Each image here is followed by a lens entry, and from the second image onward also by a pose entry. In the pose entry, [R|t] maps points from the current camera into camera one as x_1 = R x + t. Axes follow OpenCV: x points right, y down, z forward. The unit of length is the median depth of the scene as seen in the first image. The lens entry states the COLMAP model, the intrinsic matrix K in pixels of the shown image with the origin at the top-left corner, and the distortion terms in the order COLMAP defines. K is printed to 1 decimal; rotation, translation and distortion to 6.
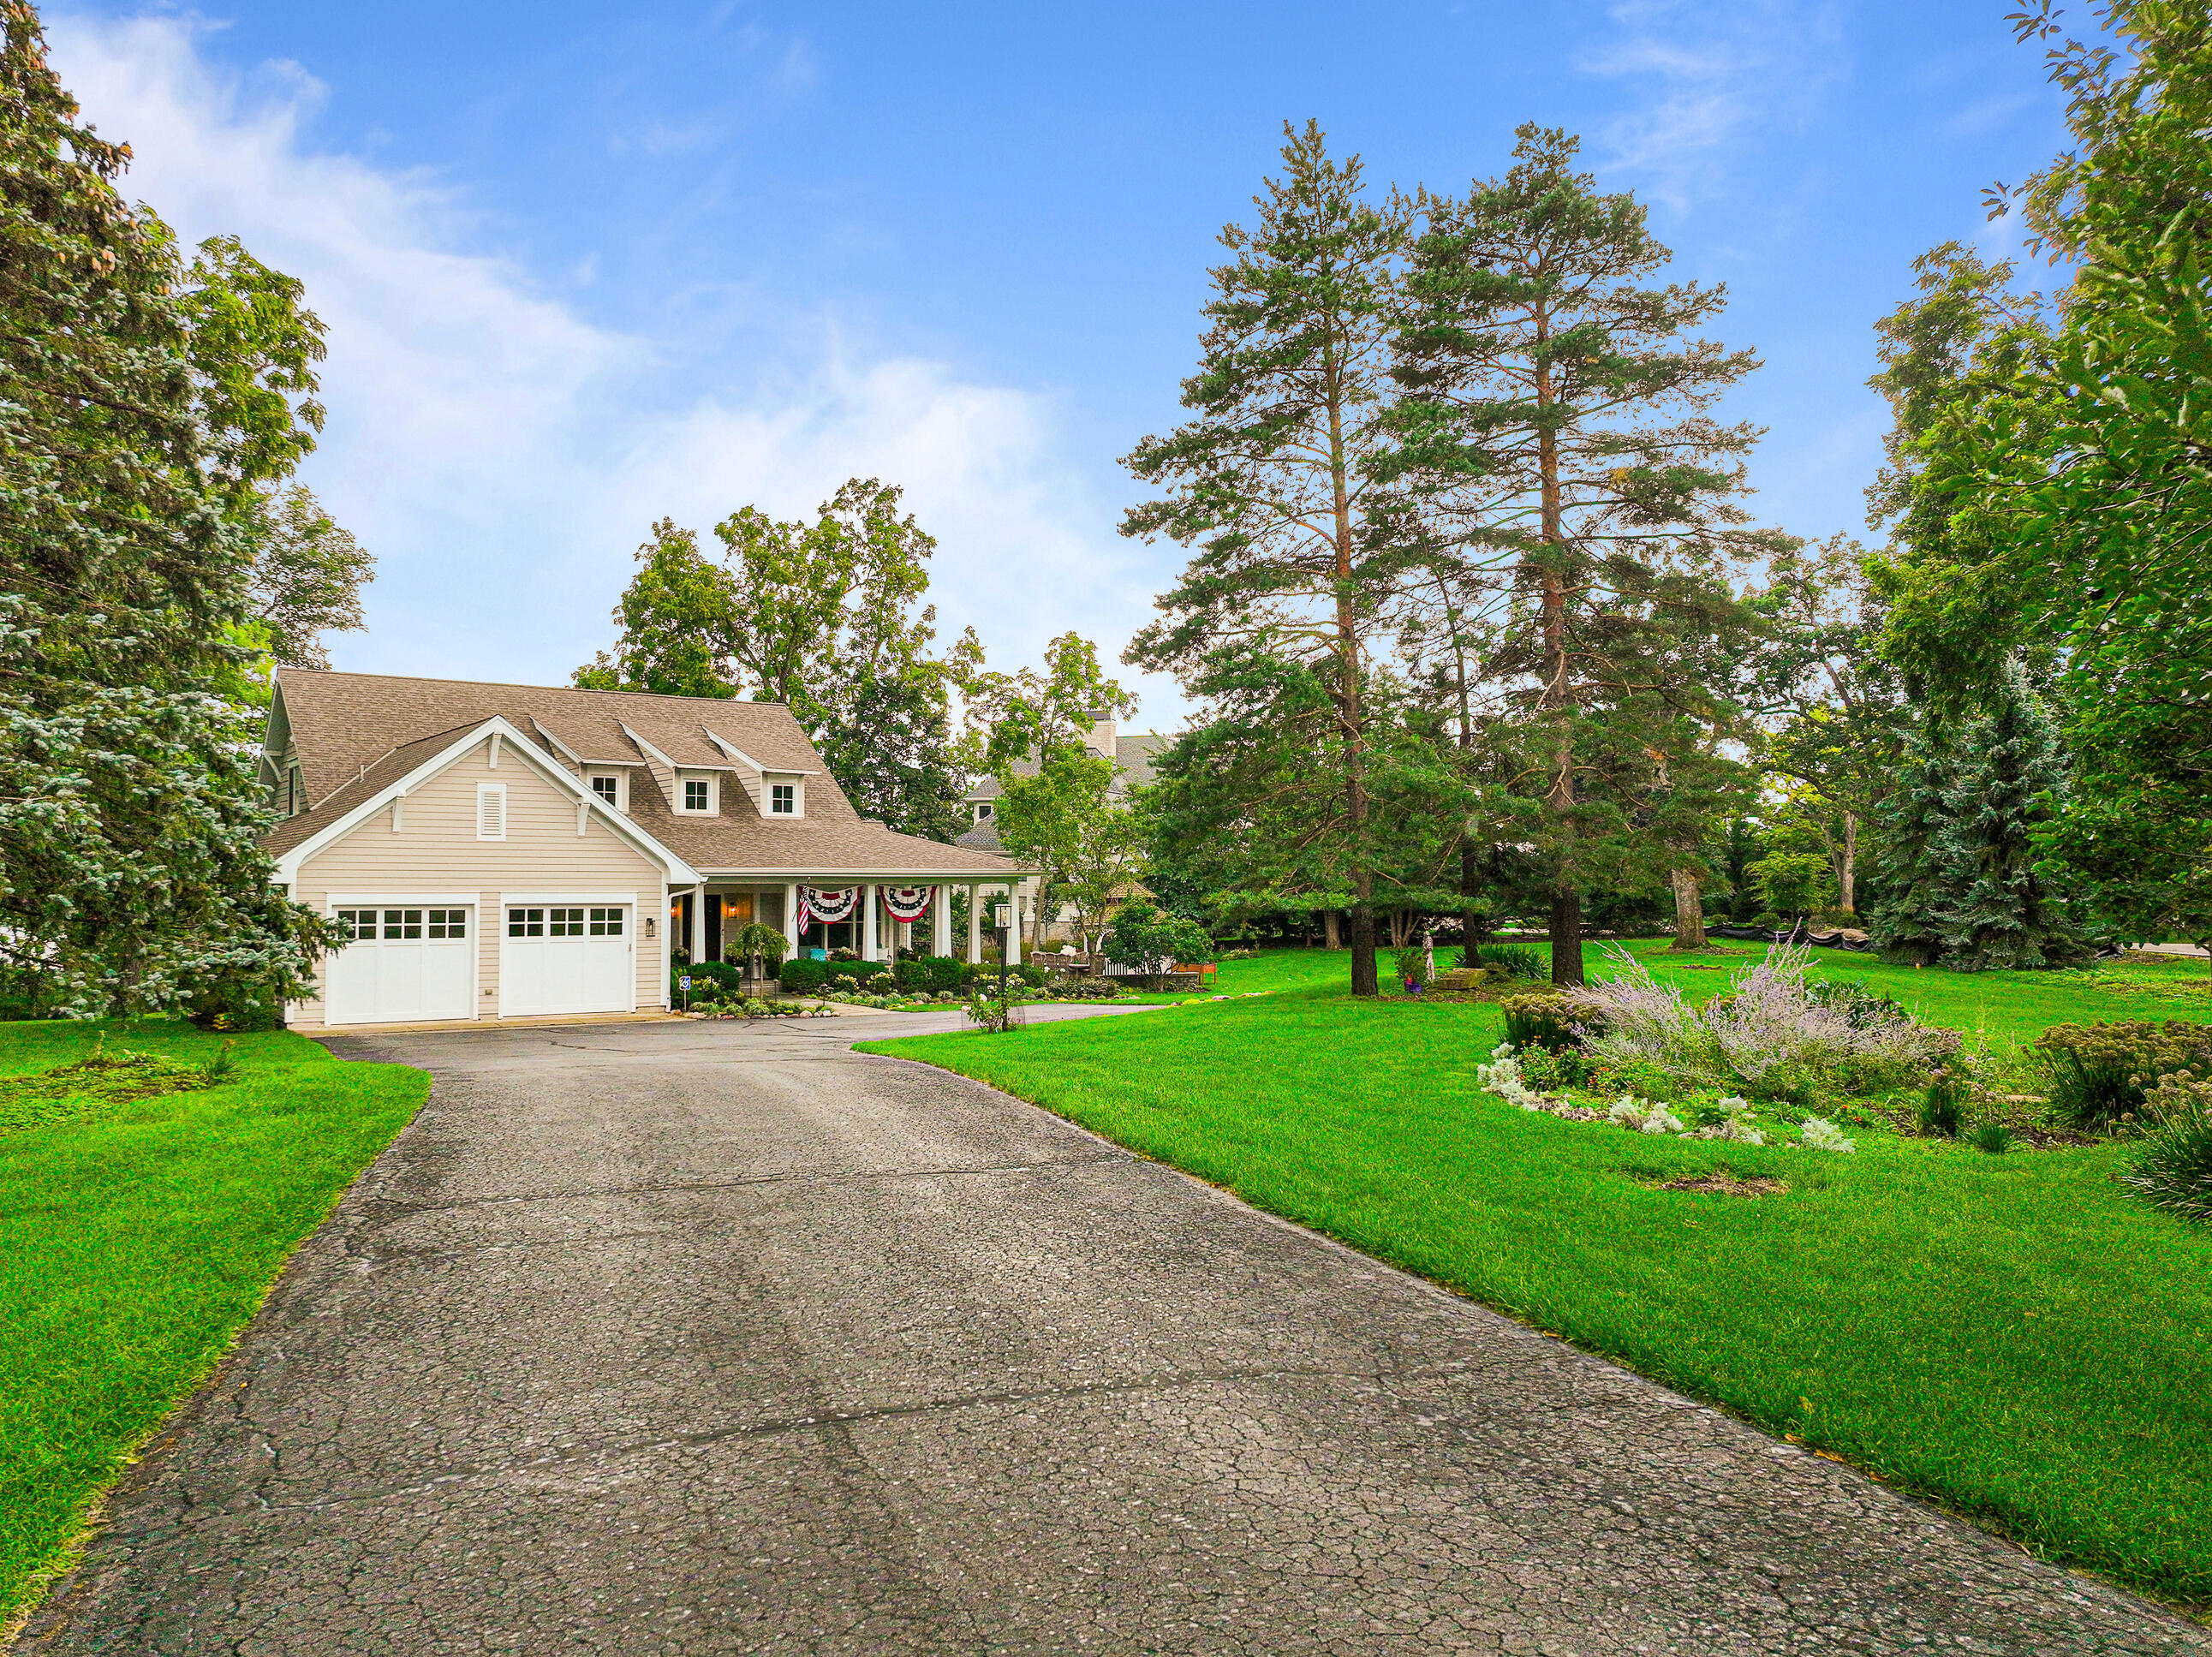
lens RADIAL K [[1602.6, 0, 1116.8], [0, 1602.6, 826.9], [0, 0, 1]] dist [0.004142, 0.002663]
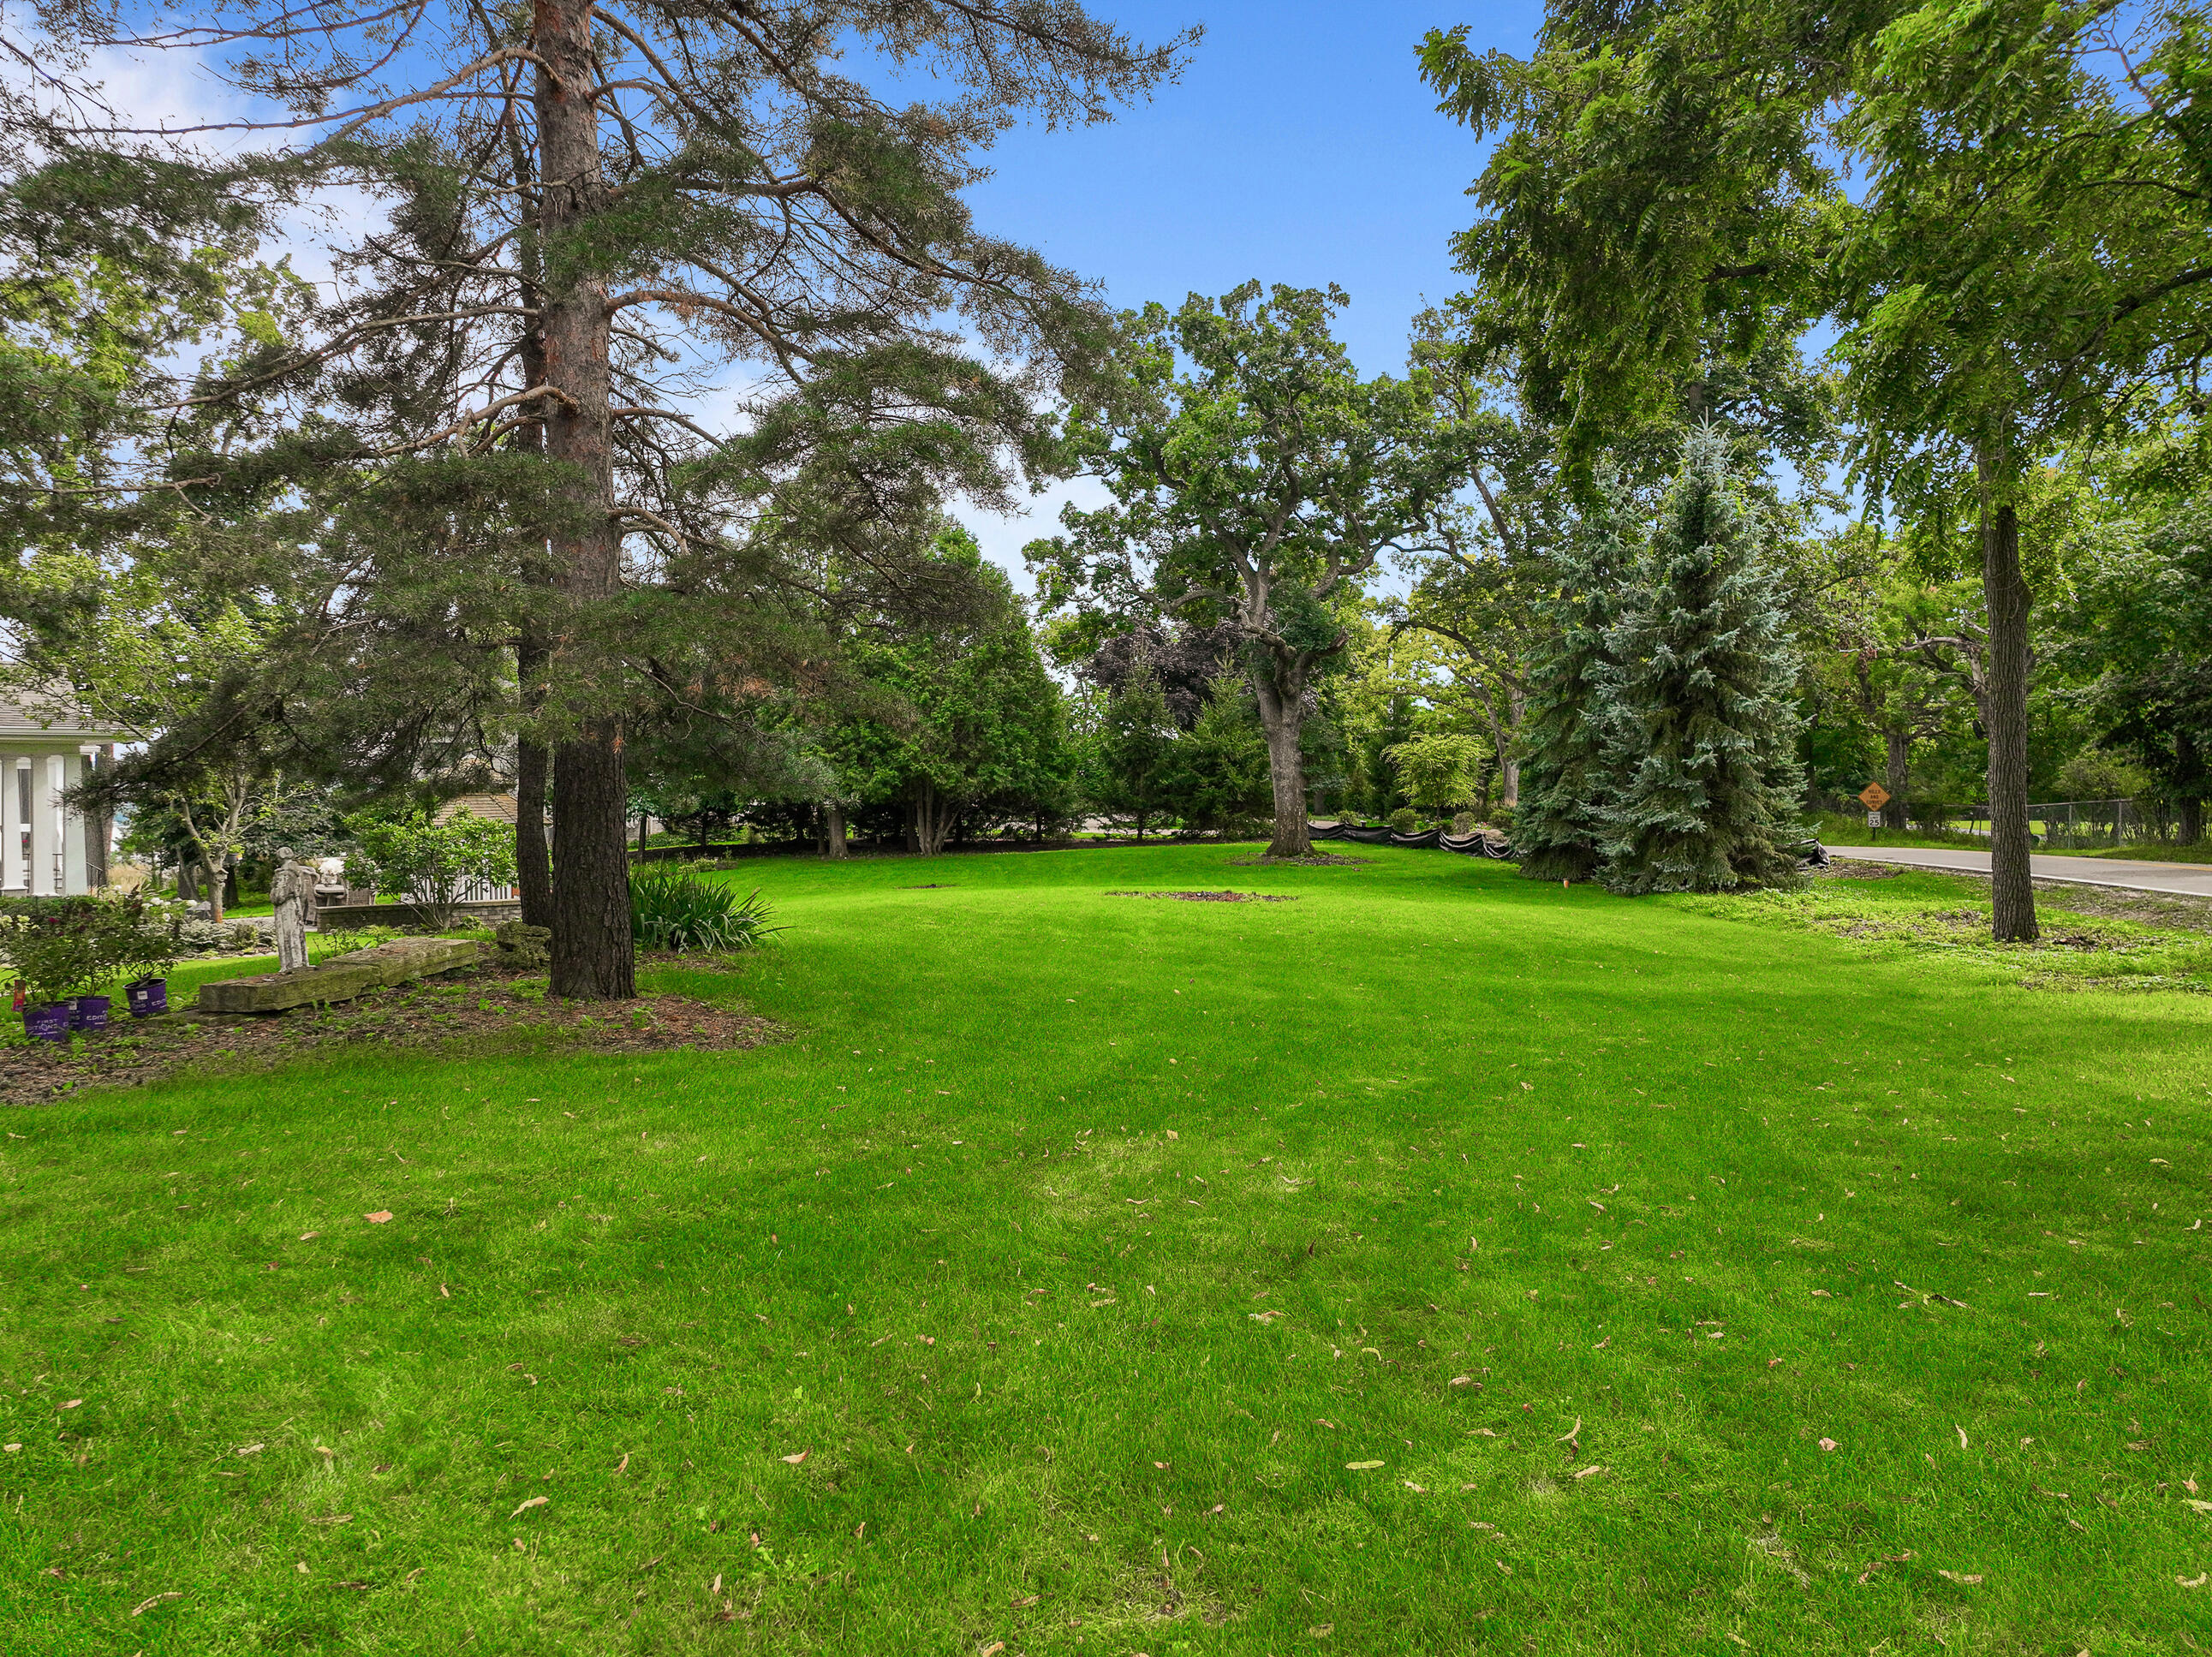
lens RADIAL K [[1621.9, 0, 1106.0], [0, 1621.9, 828.5], [0, 0, 1]] dist [-0.005590, -0.010426]
pose [[0.987237, -0.000082, 0.159257, 0.198766], [-0.010169, 0.997927, 0.063553, 0.020859], [-0.158932, -0.064362, 0.985189, 0.355403]]
